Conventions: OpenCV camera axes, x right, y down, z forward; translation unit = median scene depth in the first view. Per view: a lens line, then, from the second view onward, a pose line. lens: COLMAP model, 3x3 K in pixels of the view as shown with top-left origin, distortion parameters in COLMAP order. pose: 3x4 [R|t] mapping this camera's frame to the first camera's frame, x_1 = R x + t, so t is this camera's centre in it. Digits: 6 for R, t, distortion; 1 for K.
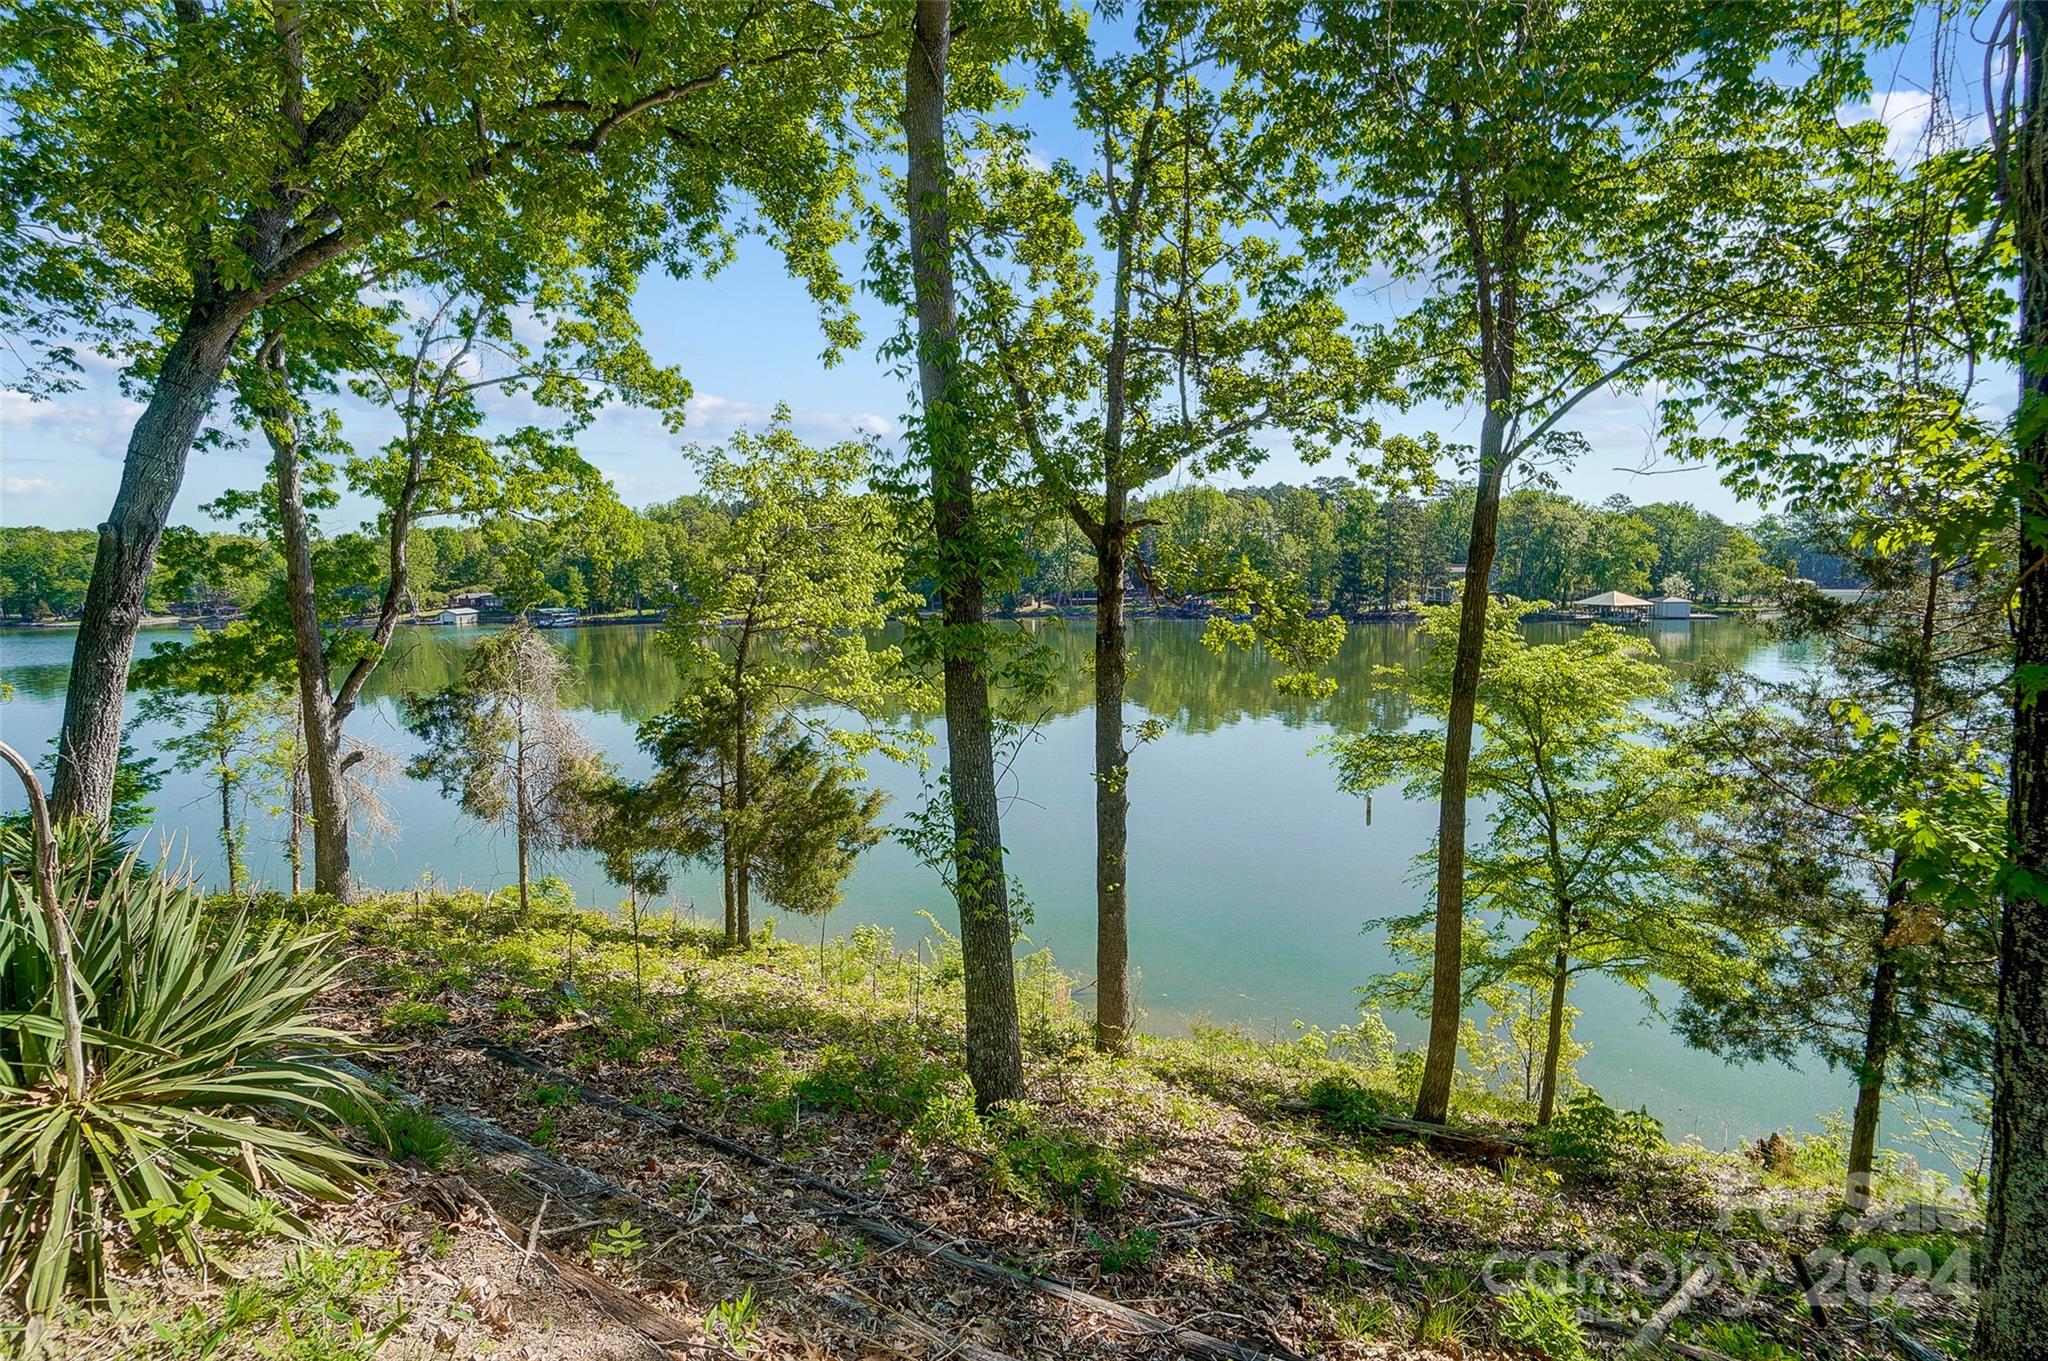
lens RADIAL K [[941.0, 0, 1018.9], [0, 941.0, 680.0], [0, 0, 1]] dist [-0.061847, 0.020958]
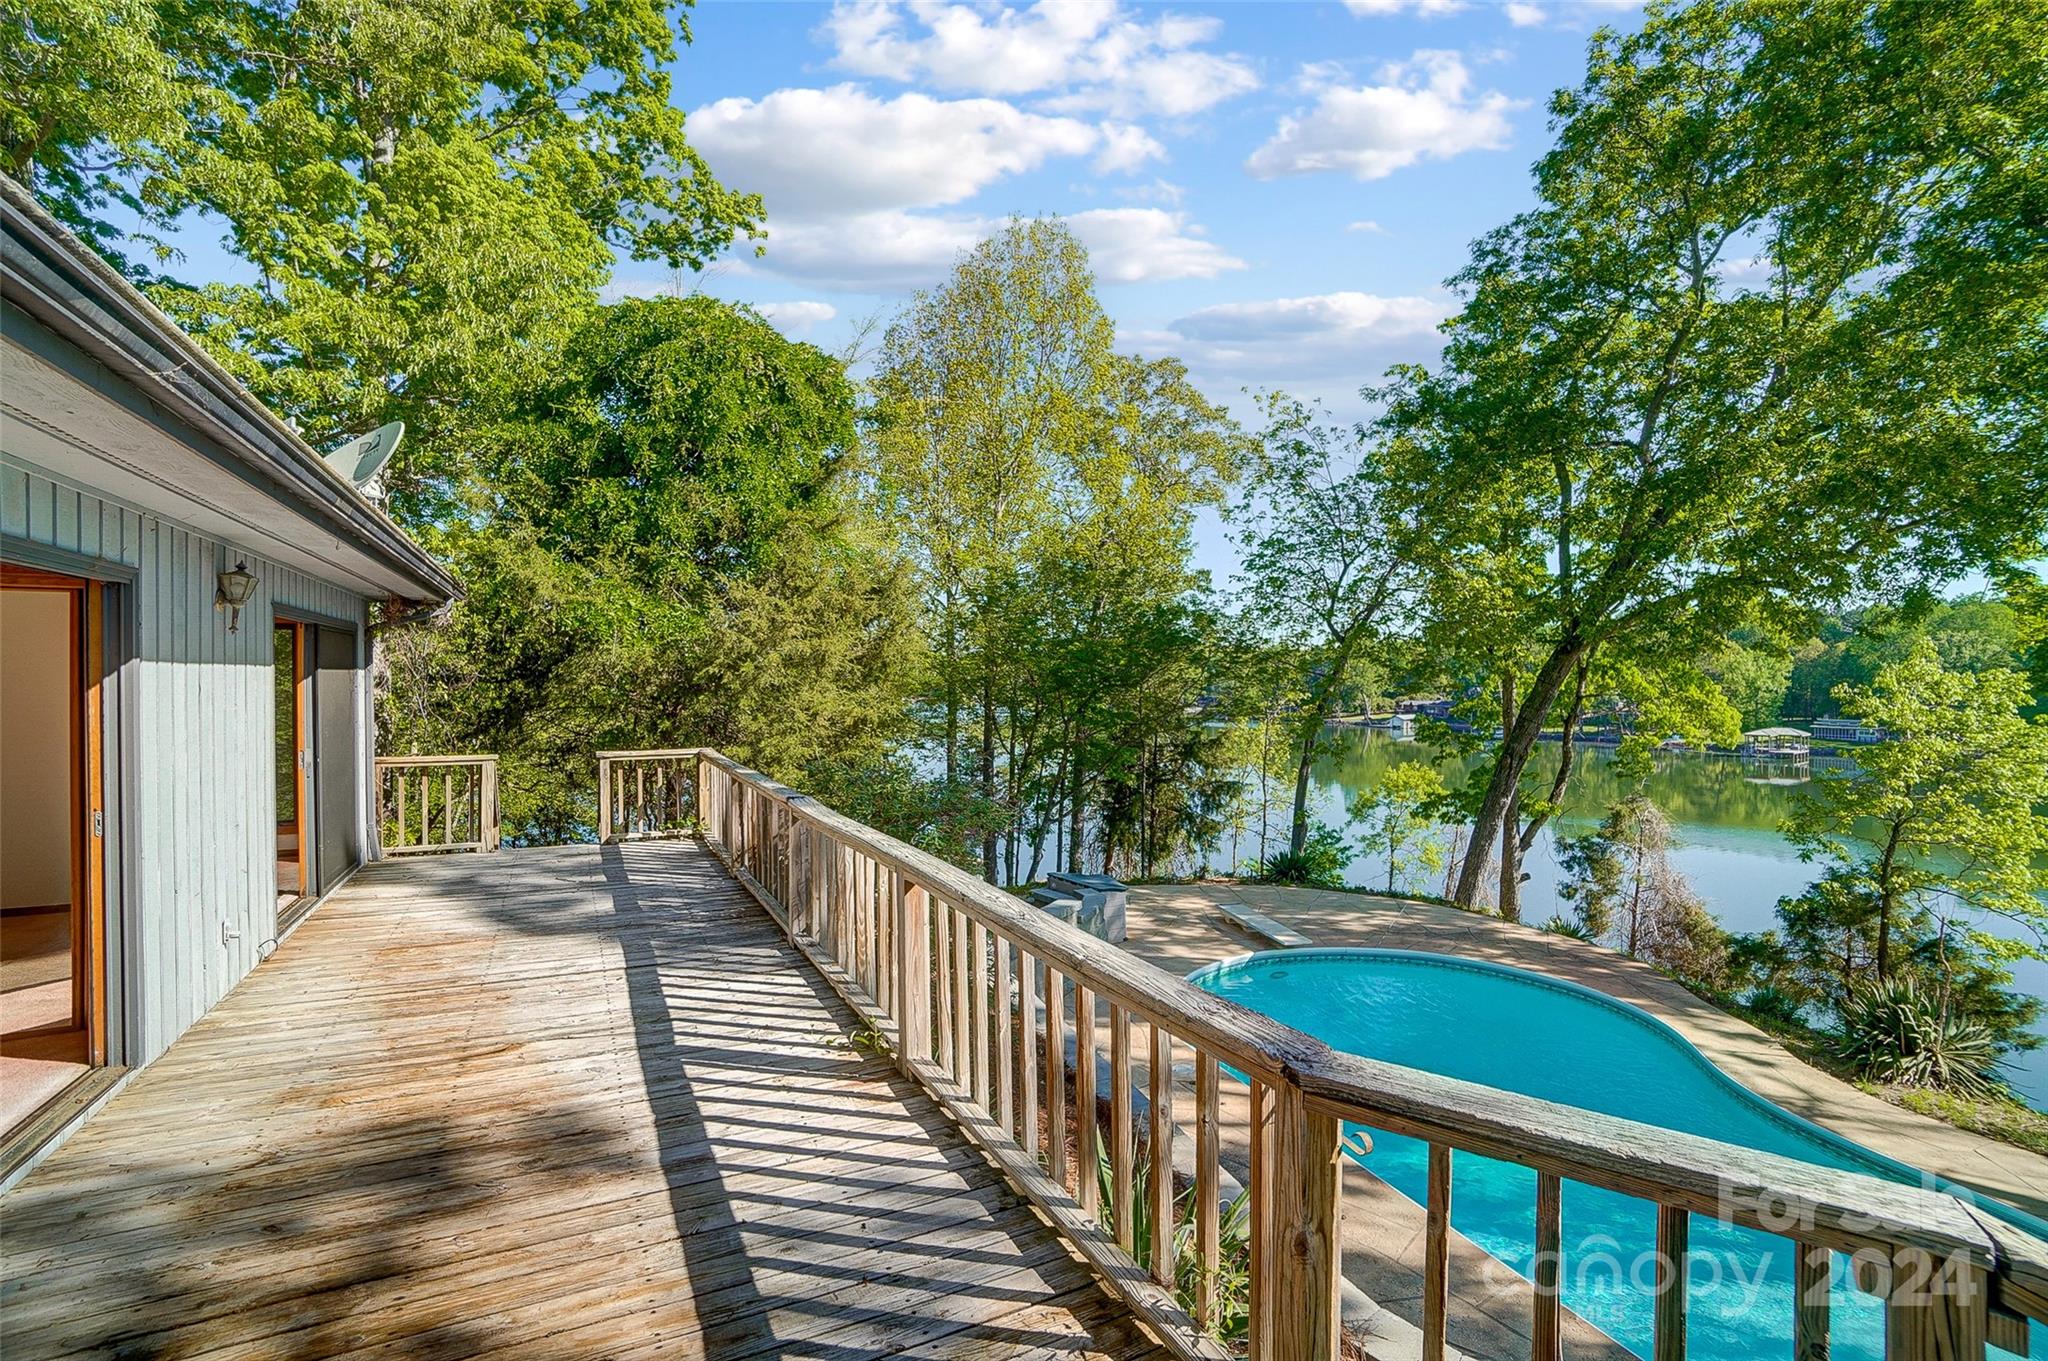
lens RADIAL K [[919.5, 0, 1006.8], [0, 919.5, 680.9], [0, 0, 1]] dist [-0.049849, 0.013299]
pose [[0.593433, 0.024111, -0.804522, -0.046554], [-0.112242, 0.992264, -0.053055, -0.058357], [0.797018, 0.121786, 0.591549, -0.572269]]
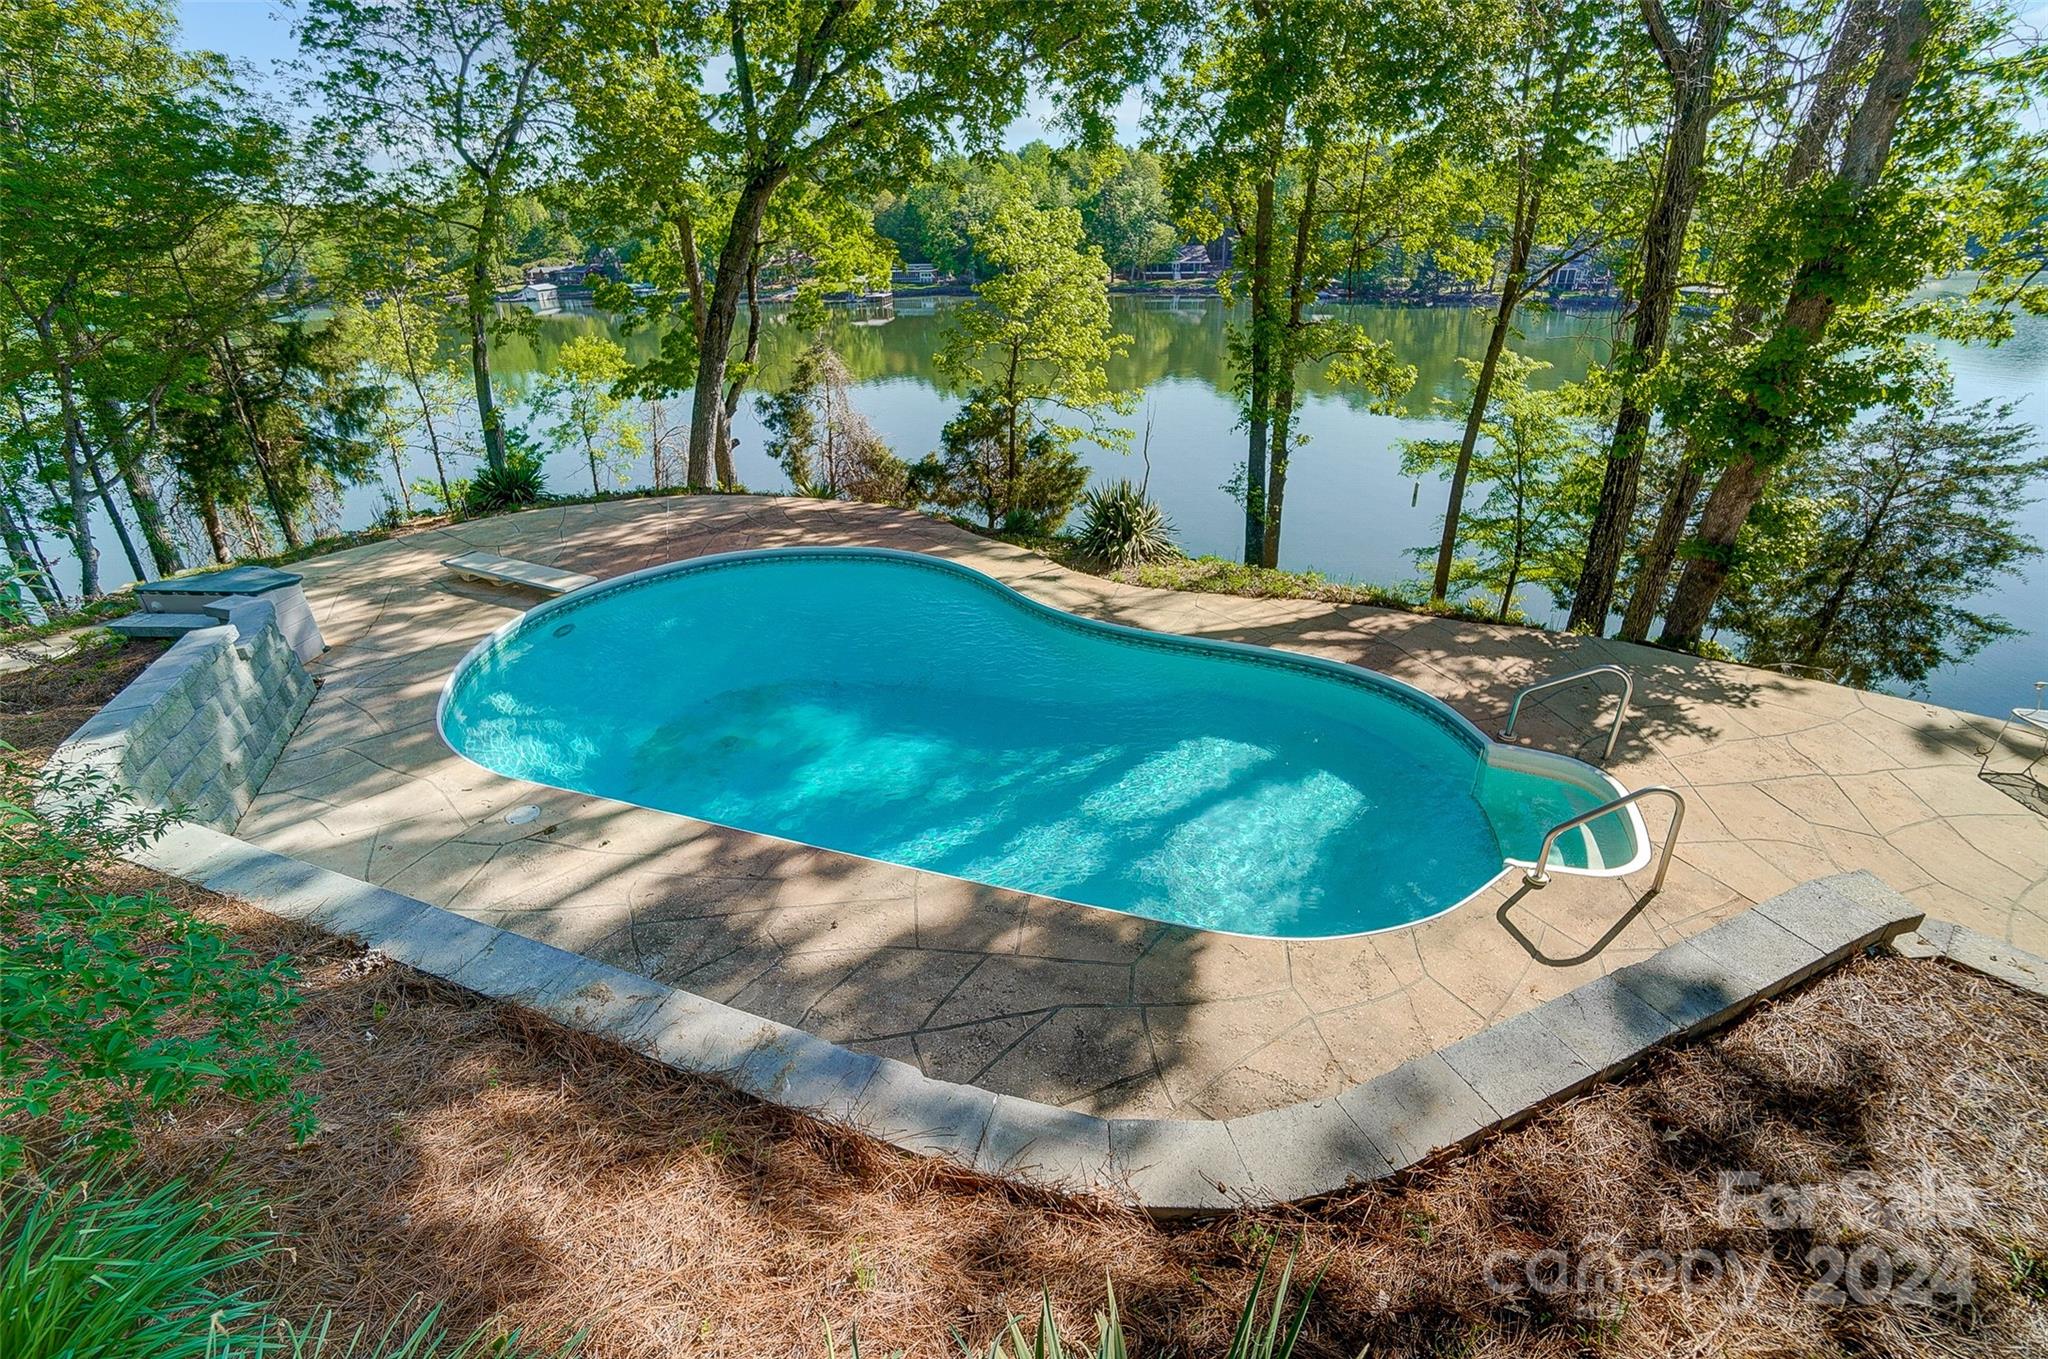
lens RADIAL K [[907.5, 0, 1021.1], [0, 907.5, 683.1], [0, 0, 1]] dist [-0.062195, 0.025289]
pose [[0.998488, 0.027902, -0.047370, -0.174344], [-0.009972, 0.939264, 0.343049, -0.054184], [0.054064, -0.342058, 0.938122, -0.475034]]
